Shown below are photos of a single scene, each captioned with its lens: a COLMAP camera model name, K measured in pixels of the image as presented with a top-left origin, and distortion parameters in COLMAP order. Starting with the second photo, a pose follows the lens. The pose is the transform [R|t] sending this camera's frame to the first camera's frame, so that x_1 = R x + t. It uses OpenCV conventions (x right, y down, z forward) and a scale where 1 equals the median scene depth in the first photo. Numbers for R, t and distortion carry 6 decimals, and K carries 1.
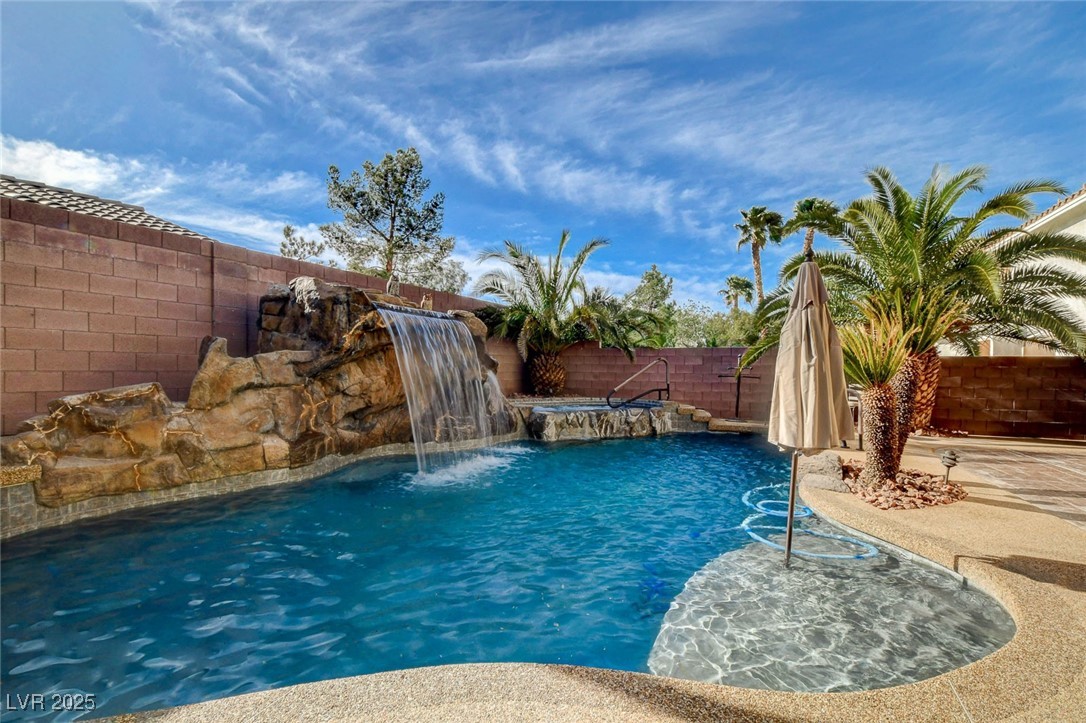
lens RADIAL K [[491.1, 0, 554.3], [0, 491.1, 374.5], [0, 0, 1]] dist [-0.032112, 0.002857]
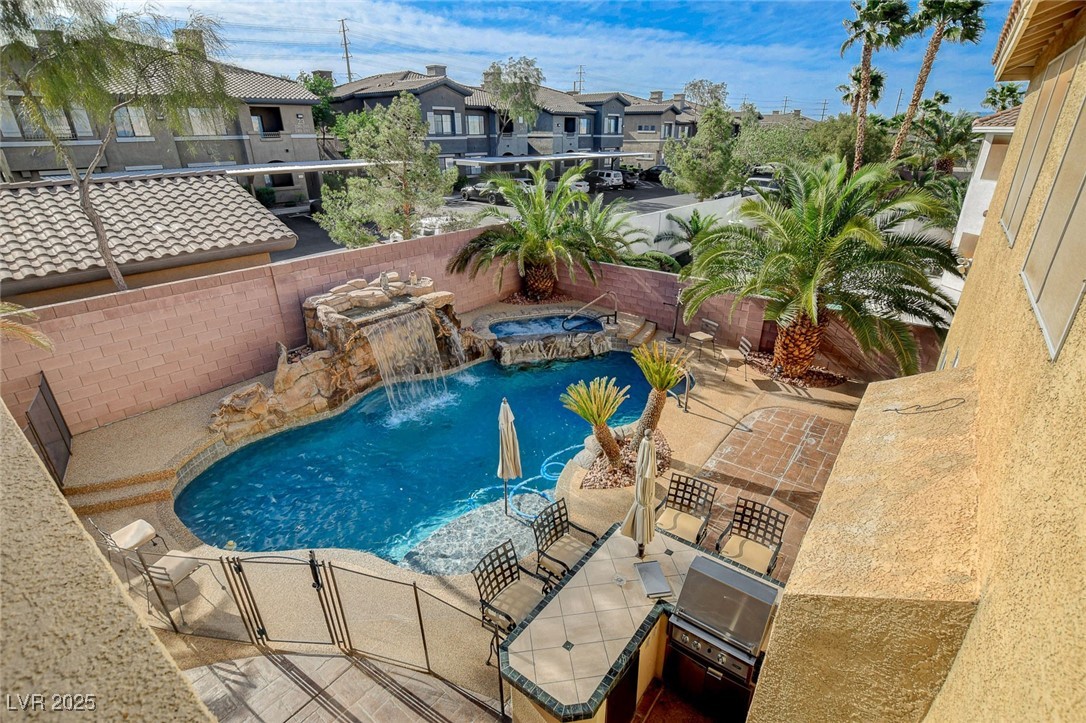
lens RADIAL K [[528.0, 0, 551.0], [0, 528.0, 359.1], [0, 0, 1]] dist [-0.026811, 0.000786]
pose [[0.973971, 0.080450, -0.211915, 0.692229], [0.009979, 0.918773, 0.394660, -0.759340], [0.226452, -0.386502, 0.894056, -0.550515]]
